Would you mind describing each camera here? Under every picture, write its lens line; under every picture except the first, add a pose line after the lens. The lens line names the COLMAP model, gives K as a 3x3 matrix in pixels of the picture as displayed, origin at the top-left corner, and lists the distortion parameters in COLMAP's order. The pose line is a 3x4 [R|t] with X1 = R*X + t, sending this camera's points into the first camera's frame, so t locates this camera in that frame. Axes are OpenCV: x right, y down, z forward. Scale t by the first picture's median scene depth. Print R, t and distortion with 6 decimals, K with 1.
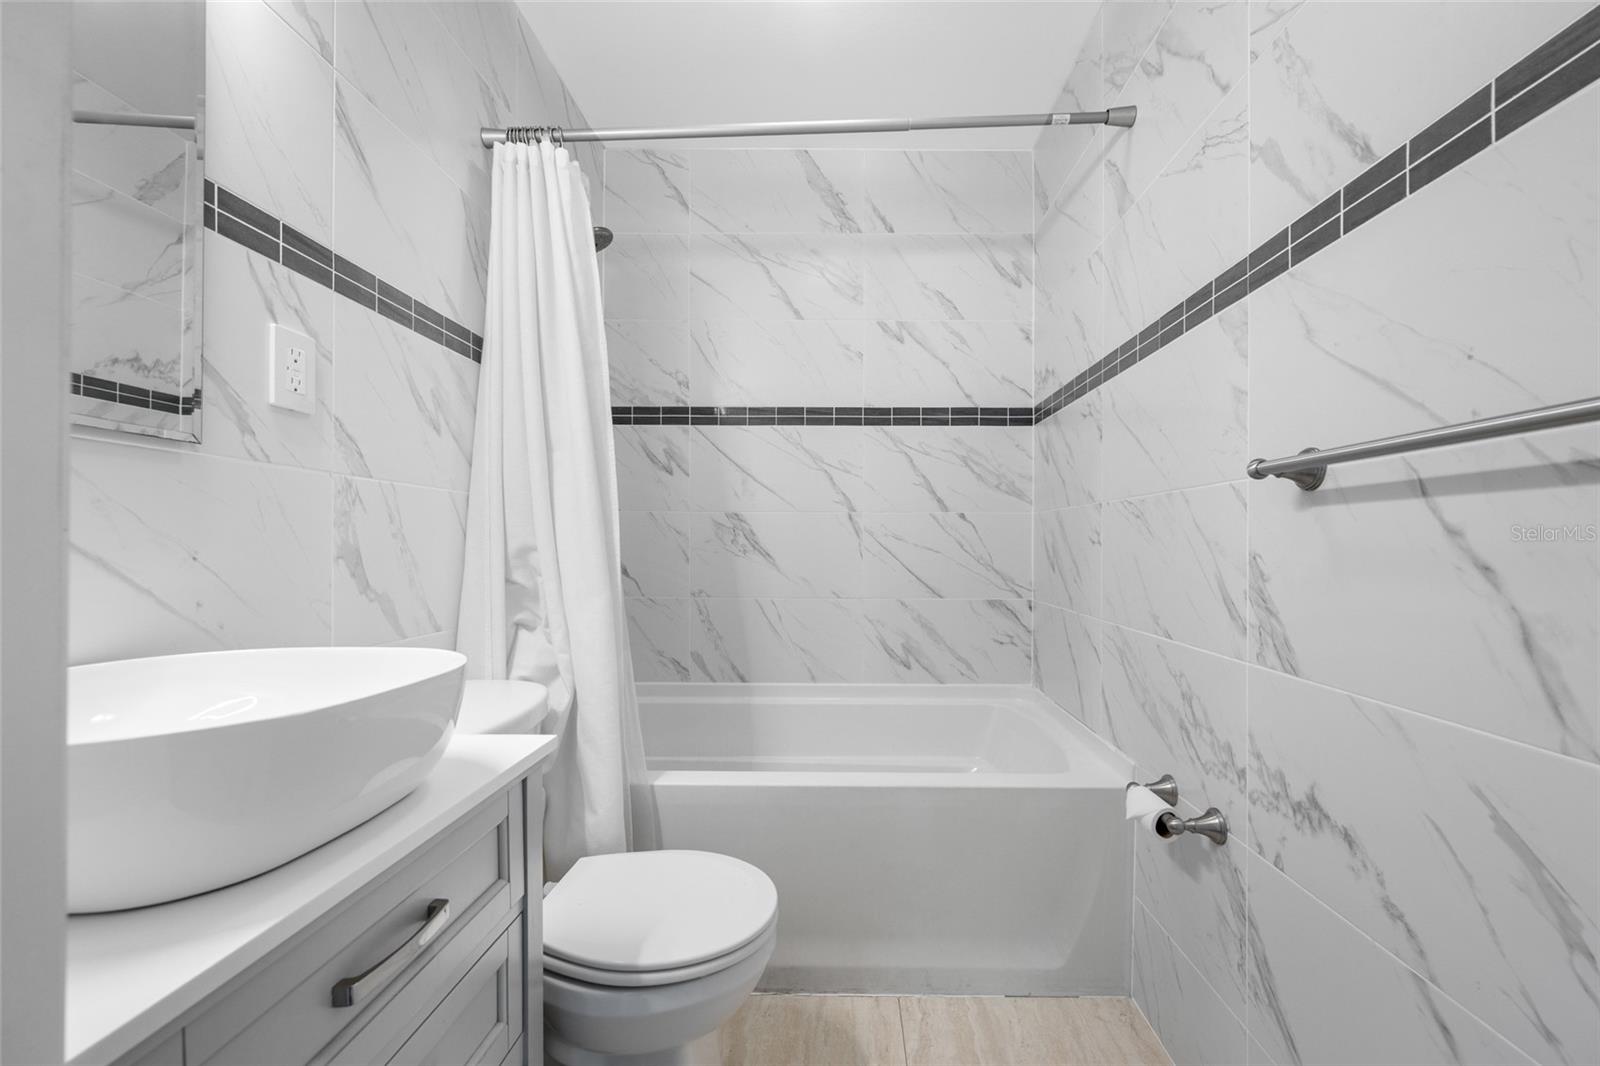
lens RADIAL K [[640.2, 0, 799.2], [0, 640.2, 530.6], [0, 0, 1]] dist [0.001066, -0.000079]
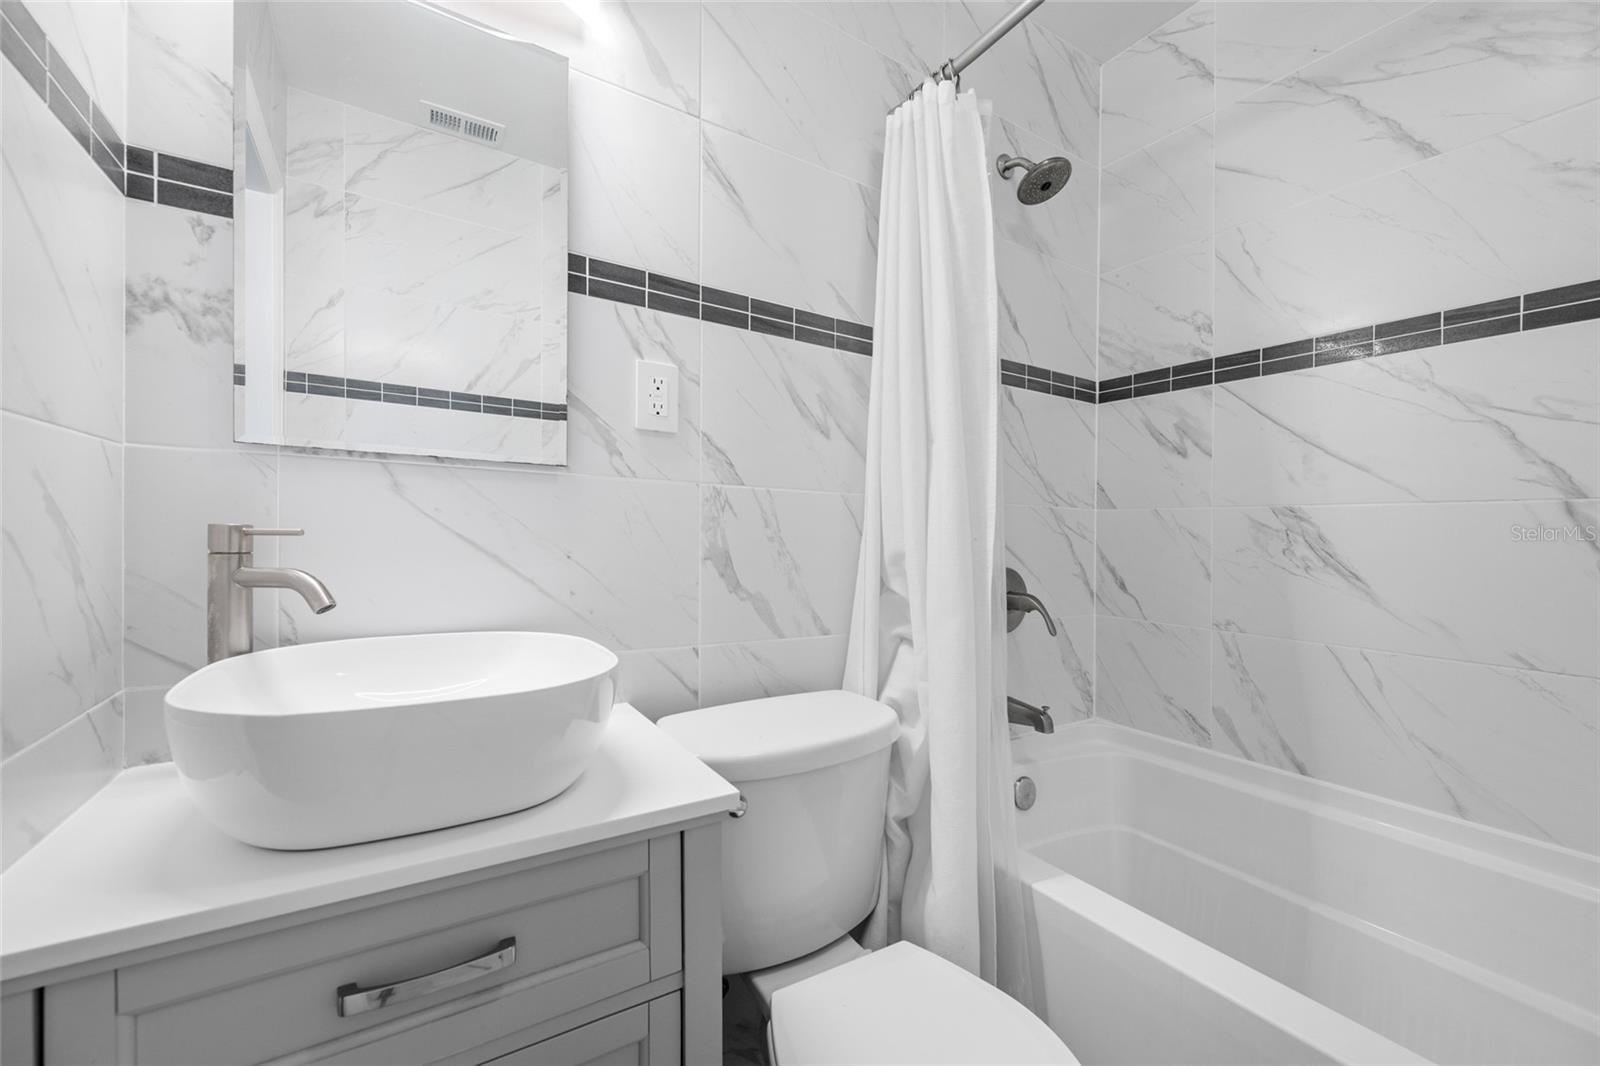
lens RADIAL K [[616.7, 0, 800.0], [0, 616.7, 533.0], [0, 0, 1]] dist [-0.001963, -0.000301]
pose [[0.582665, 0.003863, -0.812703, 0.190005], [-0.001779, 0.999992, 0.003477, -0.005117], [0.812710, -0.000581, 0.582668, 0.392071]]
